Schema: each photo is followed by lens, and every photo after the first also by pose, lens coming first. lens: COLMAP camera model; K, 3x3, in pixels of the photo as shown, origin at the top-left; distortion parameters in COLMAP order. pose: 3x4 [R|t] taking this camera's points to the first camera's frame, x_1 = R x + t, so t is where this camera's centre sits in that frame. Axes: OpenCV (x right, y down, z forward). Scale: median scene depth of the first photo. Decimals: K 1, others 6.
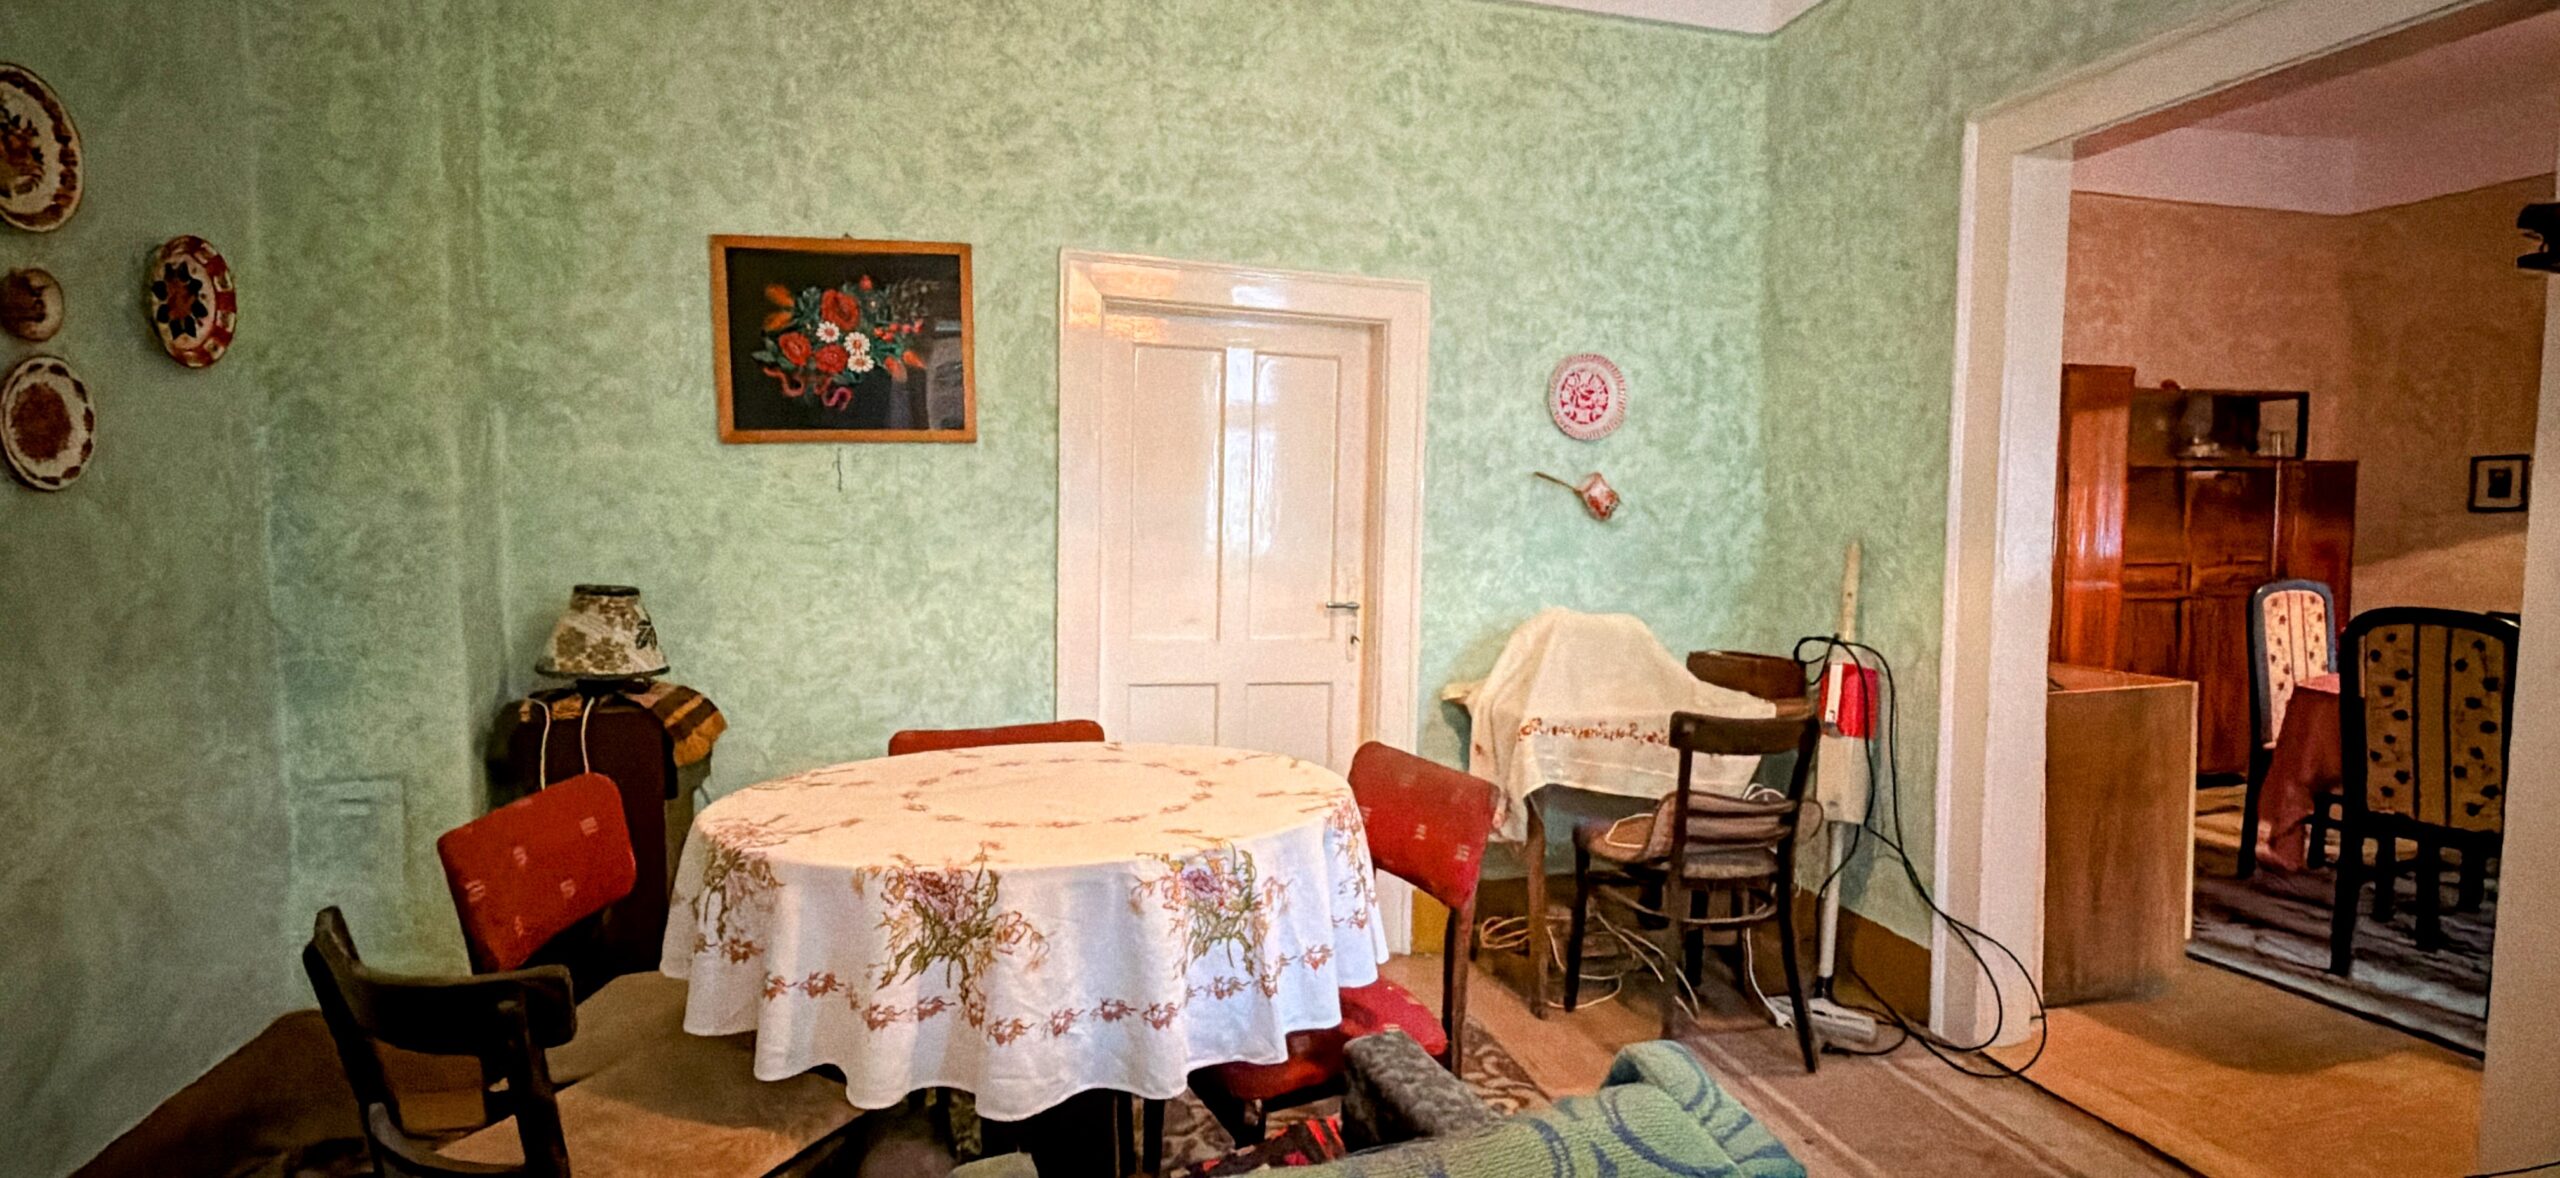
lens RADIAL K [[1166.3, 0, 1277.3], [0, 1166.3, 586.7], [0, 0, 1]] dist [0.001248, 0.000428]
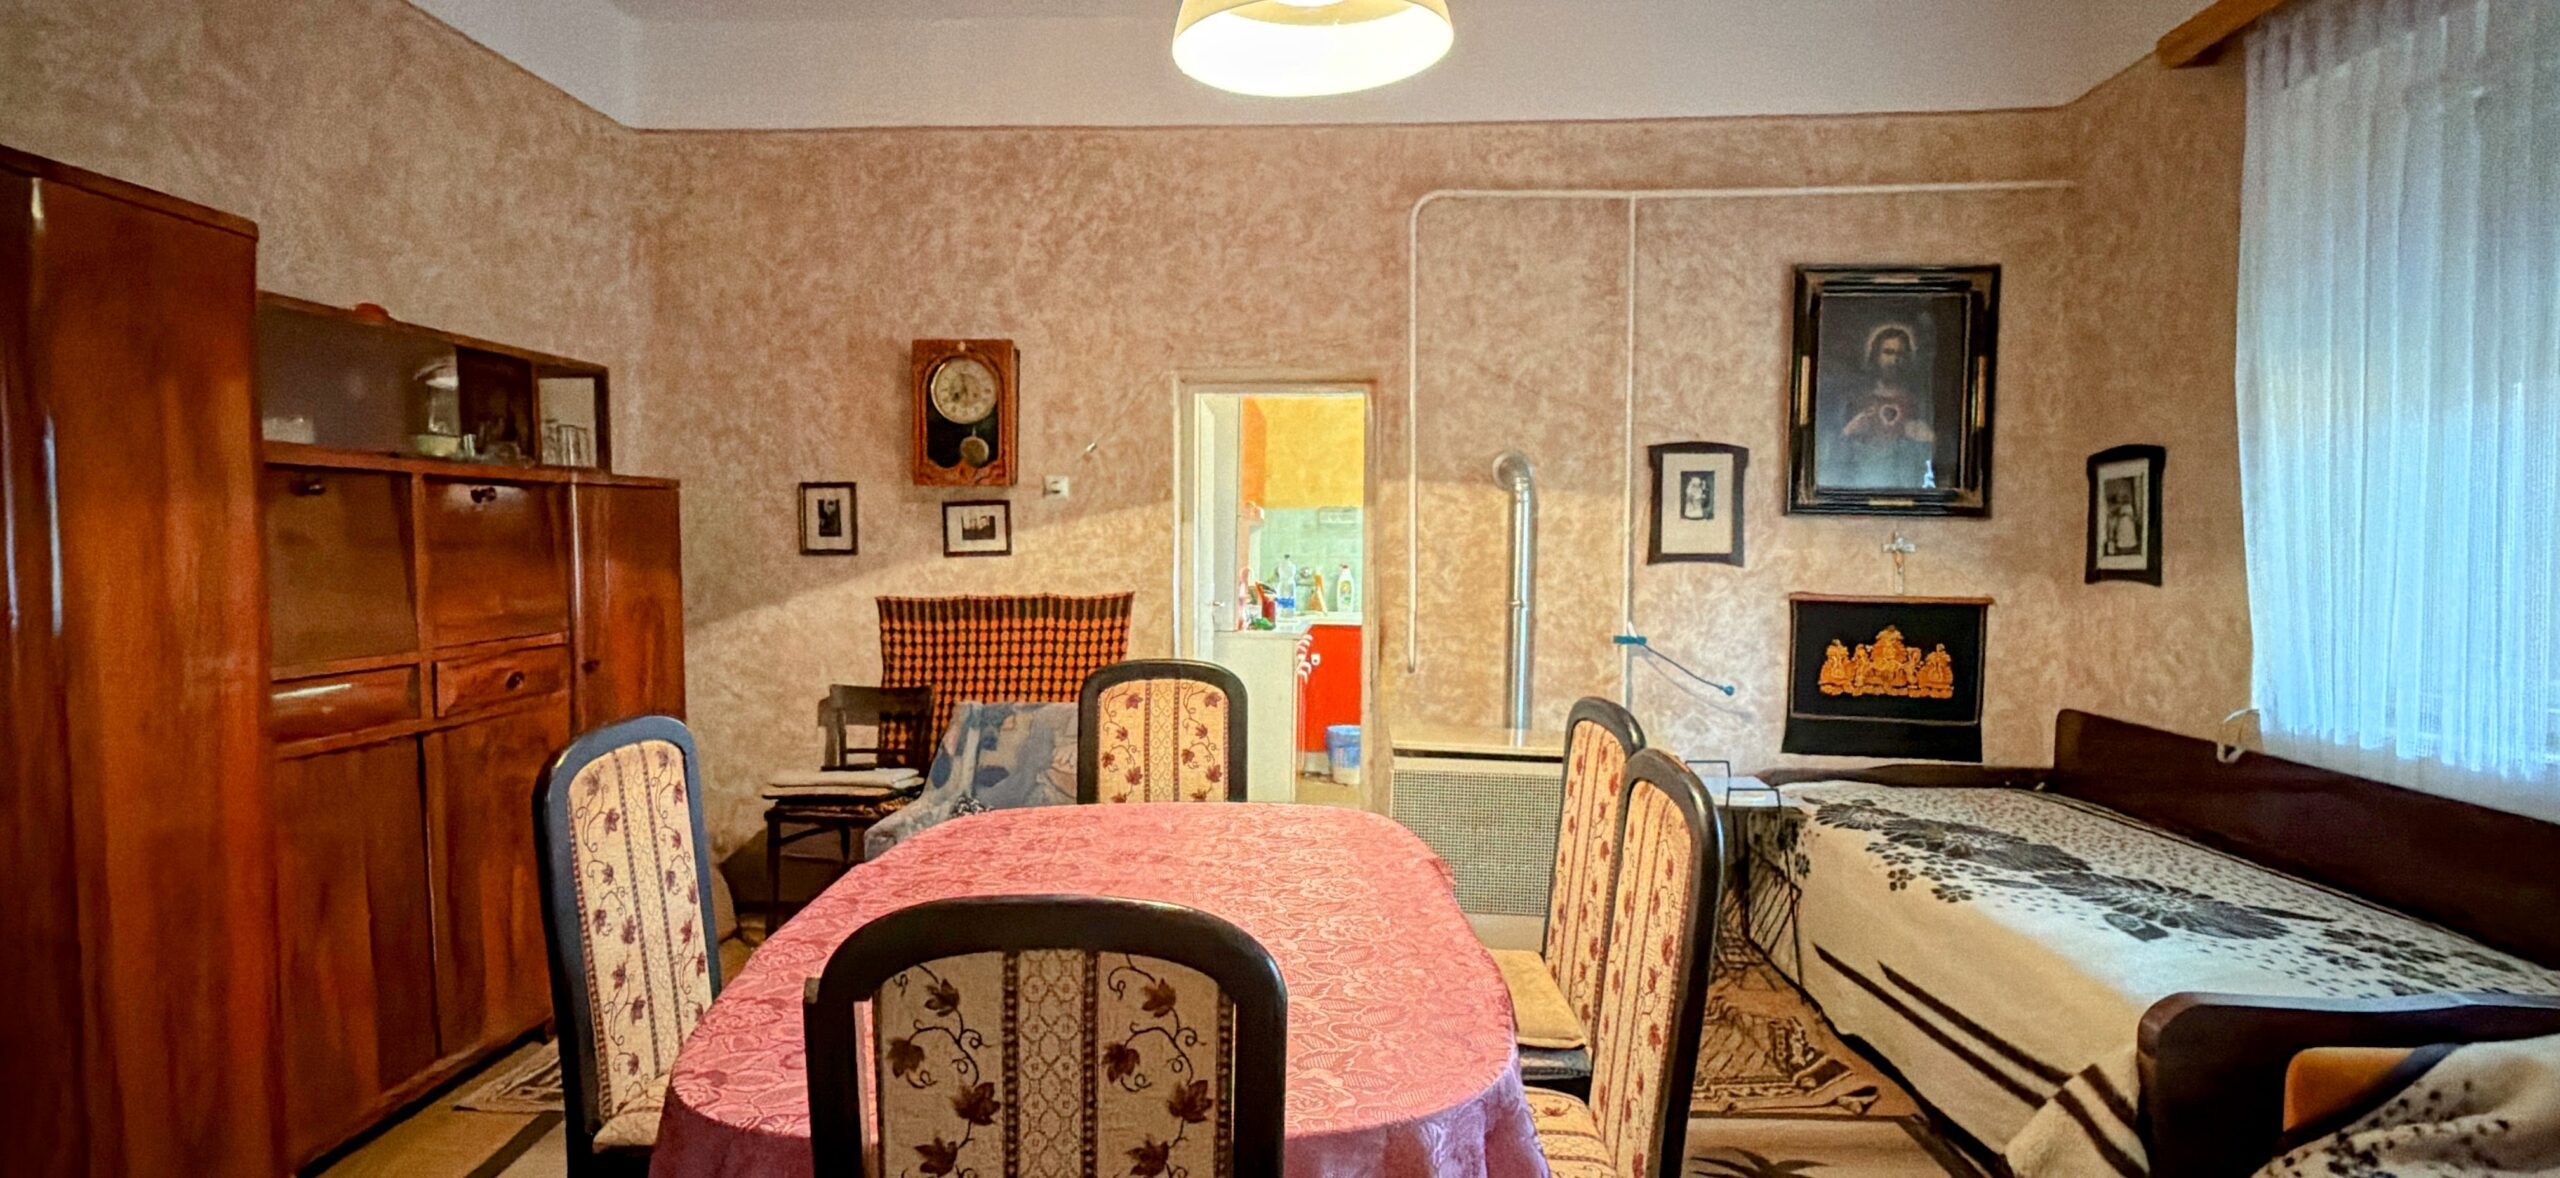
lens RADIAL K [[1166.3, 0, 1280.1], [0, 1166.3, 595.1], [0, 0, 1]] dist [0.001248, 0.000428]
pose [[0.314387, -0.040122, 0.948447, 0.413413], [0.060043, 0.997946, 0.022313, -0.037996], [-0.947394, 0.049932, 0.316151, 0.485037]]
